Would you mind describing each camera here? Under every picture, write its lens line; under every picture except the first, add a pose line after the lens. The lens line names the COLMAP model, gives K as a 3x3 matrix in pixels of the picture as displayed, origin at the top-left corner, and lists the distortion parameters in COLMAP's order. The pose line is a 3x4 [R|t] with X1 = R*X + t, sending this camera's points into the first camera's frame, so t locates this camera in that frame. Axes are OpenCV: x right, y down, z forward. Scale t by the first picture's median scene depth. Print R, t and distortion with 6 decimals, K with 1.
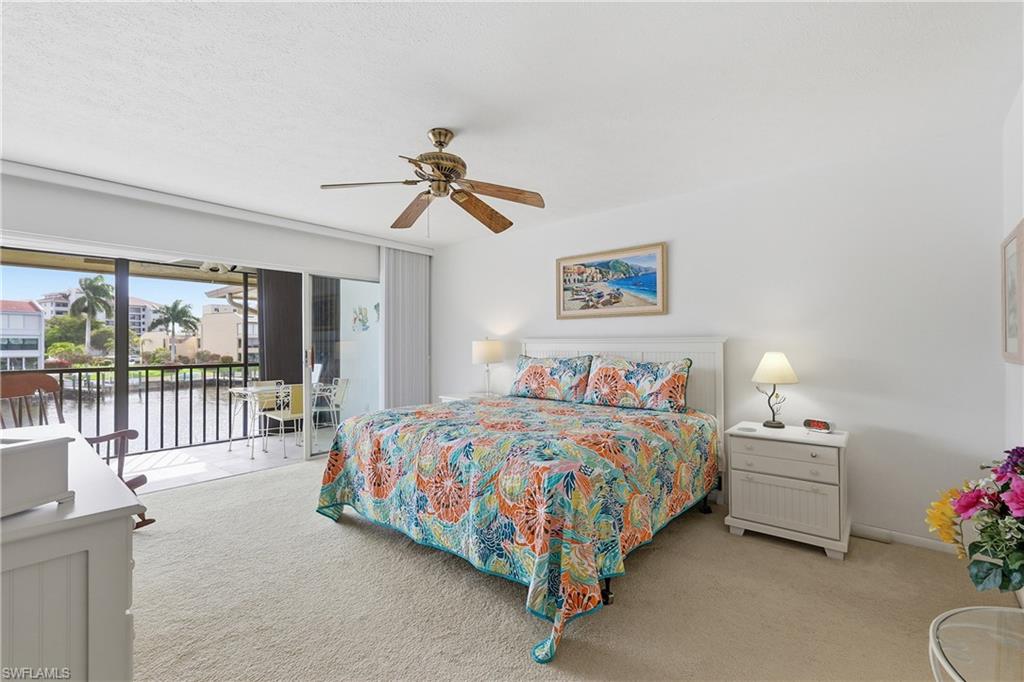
lens RADIAL K [[452.0, 0, 515.7], [0, 452.0, 348.2], [0, 0, 1]] dist [0.004385, 0.000544]
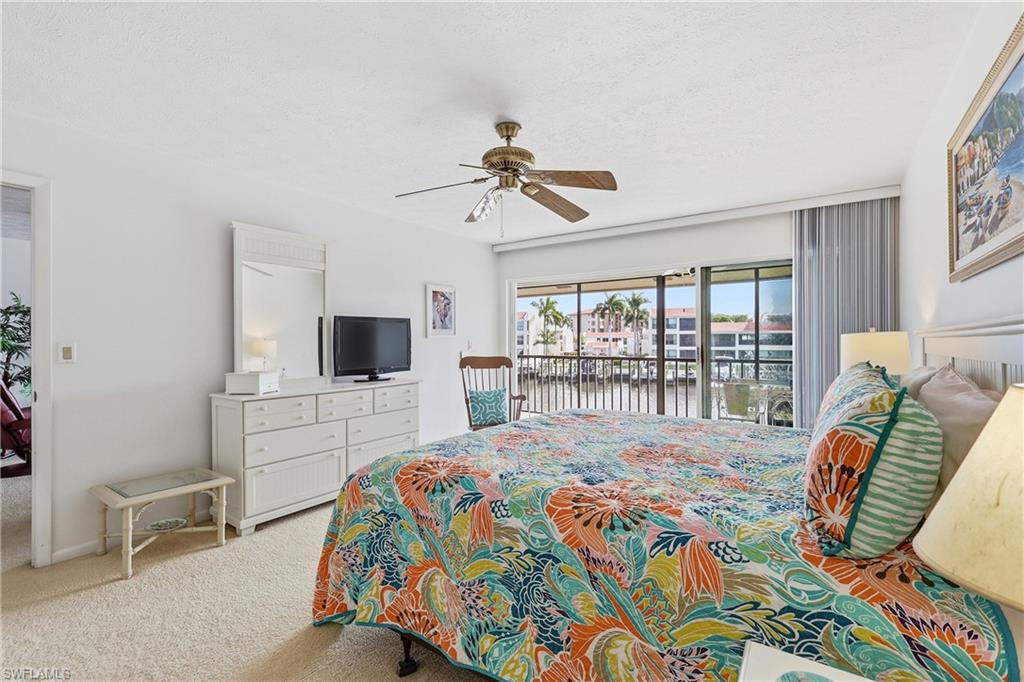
lens RADIAL K [[452.0, 0, 509.2], [0, 452.0, 338.8], [0, 0, 1]] dist [0.004385, 0.000544]
pose [[0.096915, -0.004403, -0.995283, 0.488312], [-0.007775, 0.999956, -0.005180, -0.004074], [0.995262, 0.008240, 0.096876, 0.543516]]
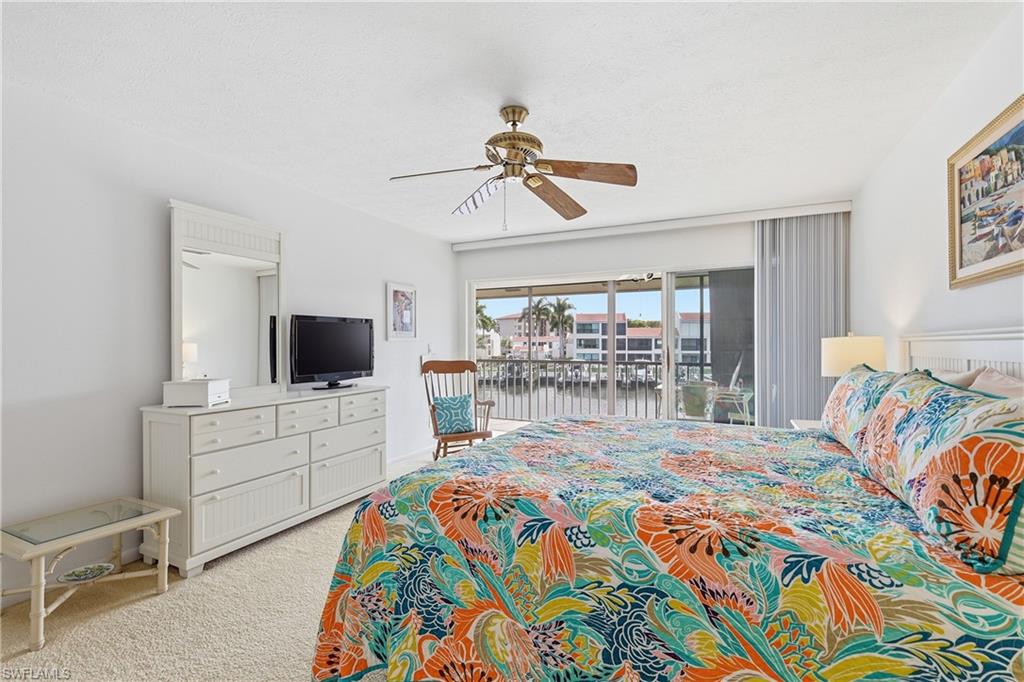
lens RADIAL K [[452.0, 0, 508.7], [0, 452.0, 341.8], [0, 0, 1]] dist [0.004385, 0.000544]
pose [[0.258436, -0.005526, -0.966013, 0.424559], [-0.010439, 0.999909, -0.008512, -0.001717], [0.965972, 0.012284, 0.258355, 0.453628]]
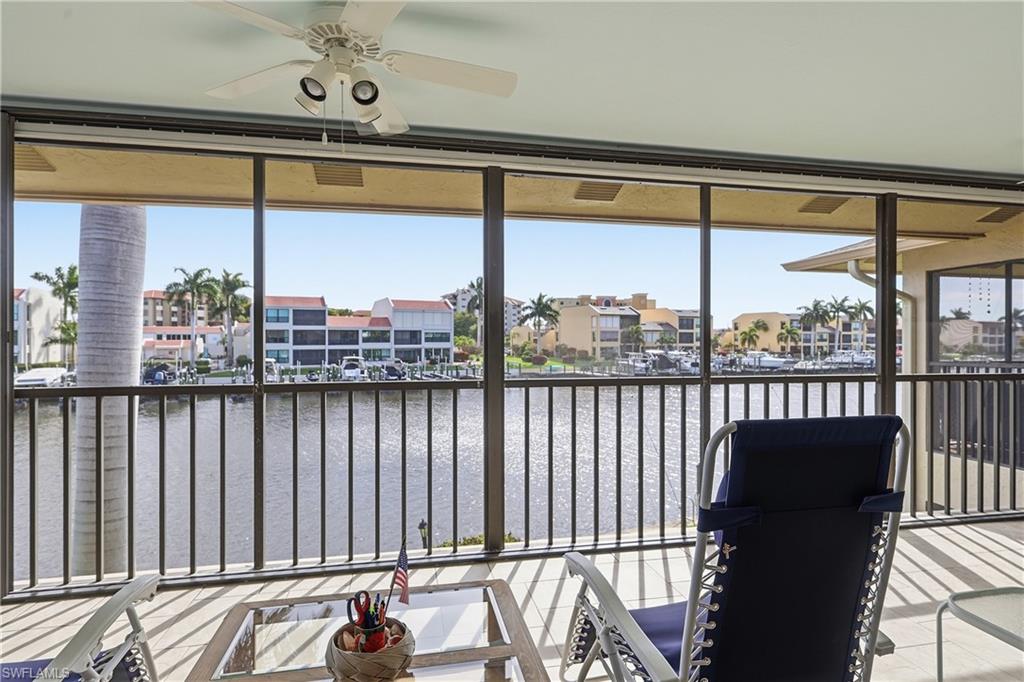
lens RADIAL K [[554.7, 0, 518.1], [0, 554.7, 338.8], [0, 0, 1]] dist [0.003638, 0.000214]
pose [[0.800626, 0.000074, -0.599164, -0.491724], [-0.003629, 0.999982, -0.004725, 0.001717], [0.599153, 0.005957, 0.800612, -0.376372]]
